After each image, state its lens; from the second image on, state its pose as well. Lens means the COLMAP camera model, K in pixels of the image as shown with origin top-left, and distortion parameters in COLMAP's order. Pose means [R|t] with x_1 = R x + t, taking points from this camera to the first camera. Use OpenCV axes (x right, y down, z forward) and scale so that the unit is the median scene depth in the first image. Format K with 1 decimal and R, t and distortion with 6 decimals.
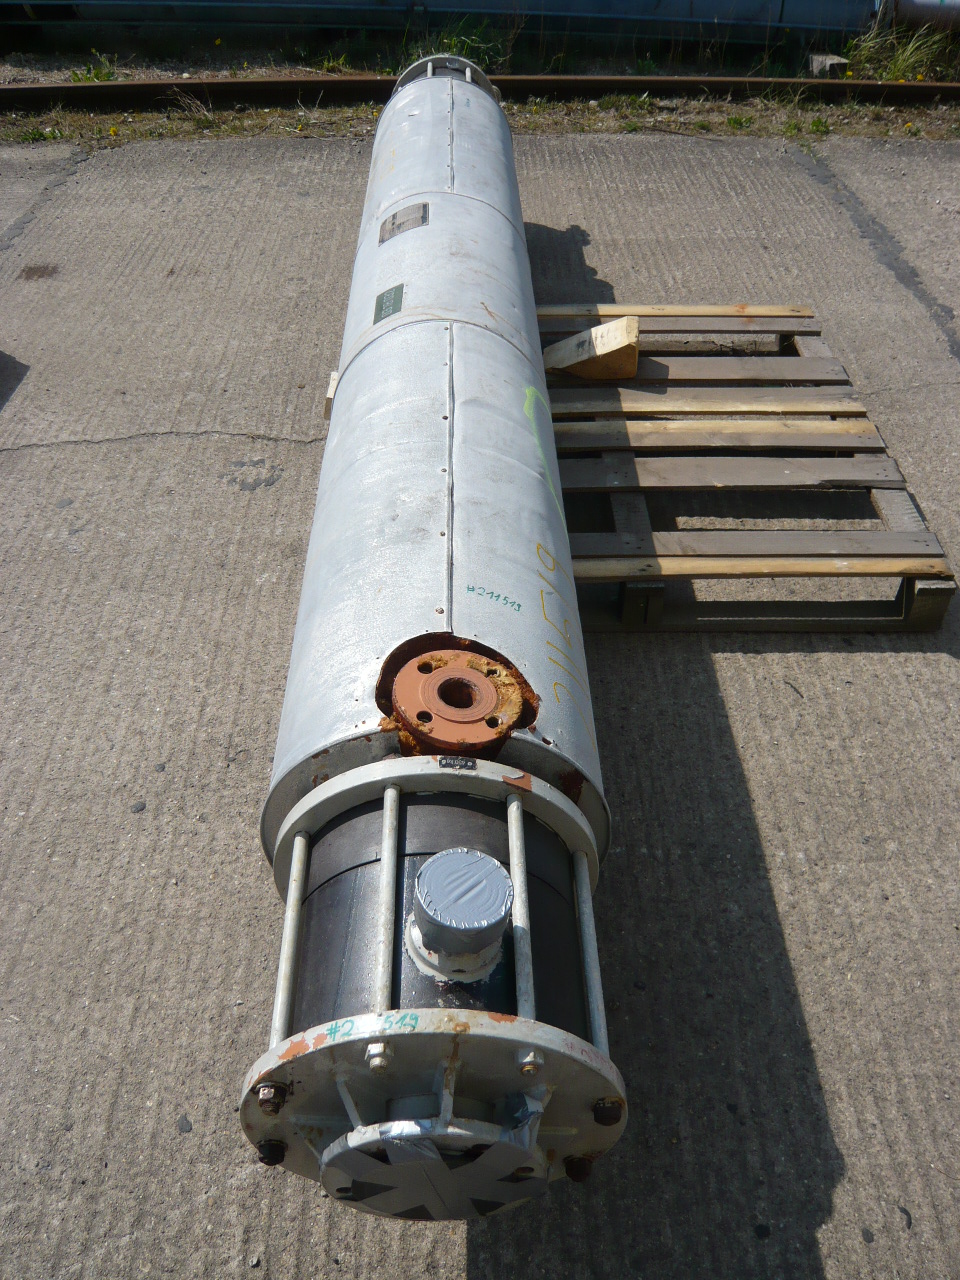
lens RADIAL K [[1062.3, 0, 480.1], [0, 1062.3, 643.1], [0, 0, 1]] dist [-0.066720, 0.003734]
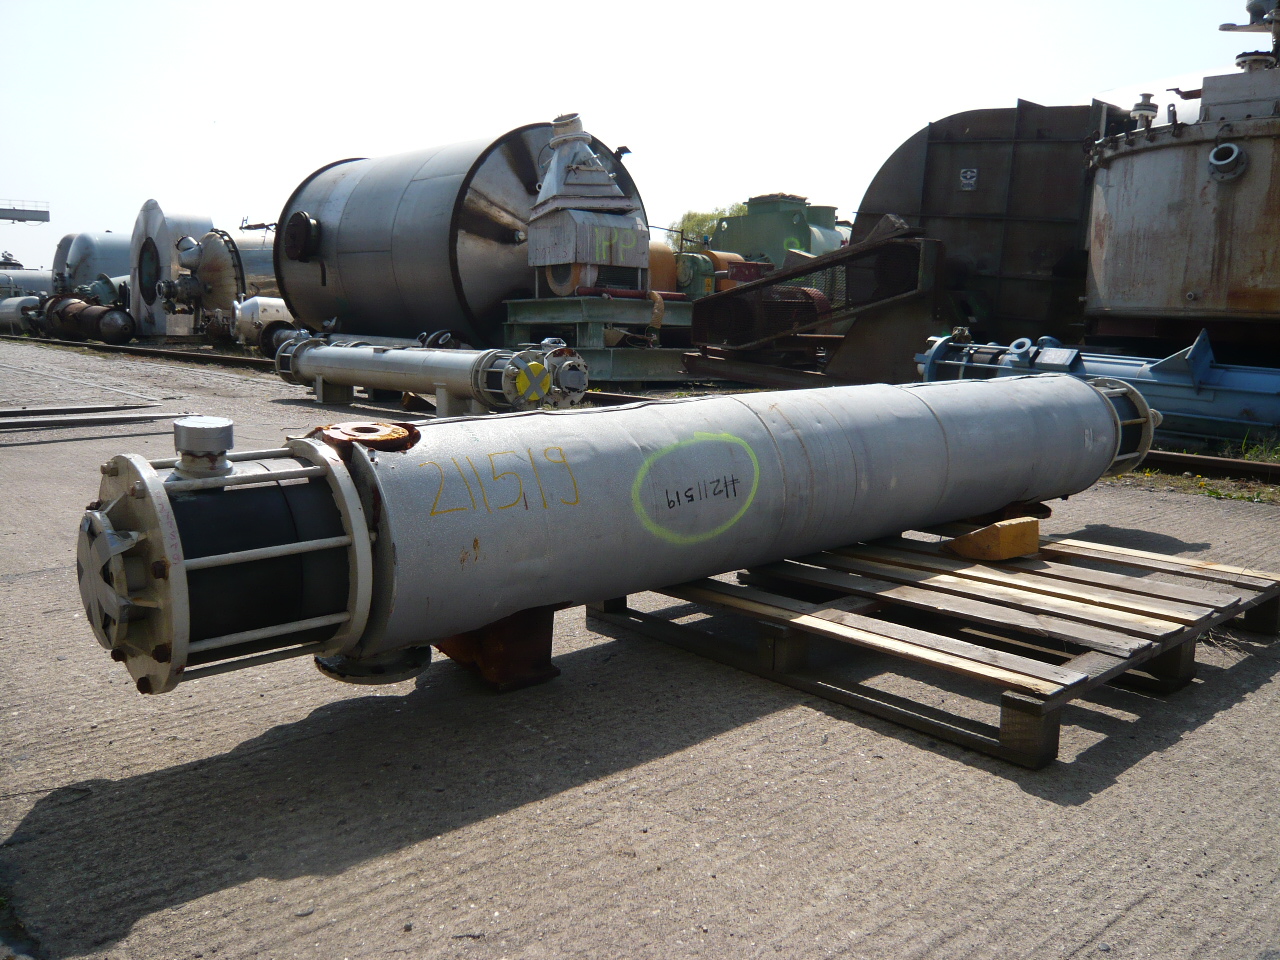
lens RADIAL K [[1062.3, 0, 643.0], [0, 1062.3, 480.2], [0, 0, 1]] dist [-0.066720, 0.003734]
pose [[0.663964, 0.129162, -0.736525, 0.880421], [-0.506261, 0.802538, -0.315646, 0.243965], [0.550320, 0.582451, 0.598246, 0.207253]]
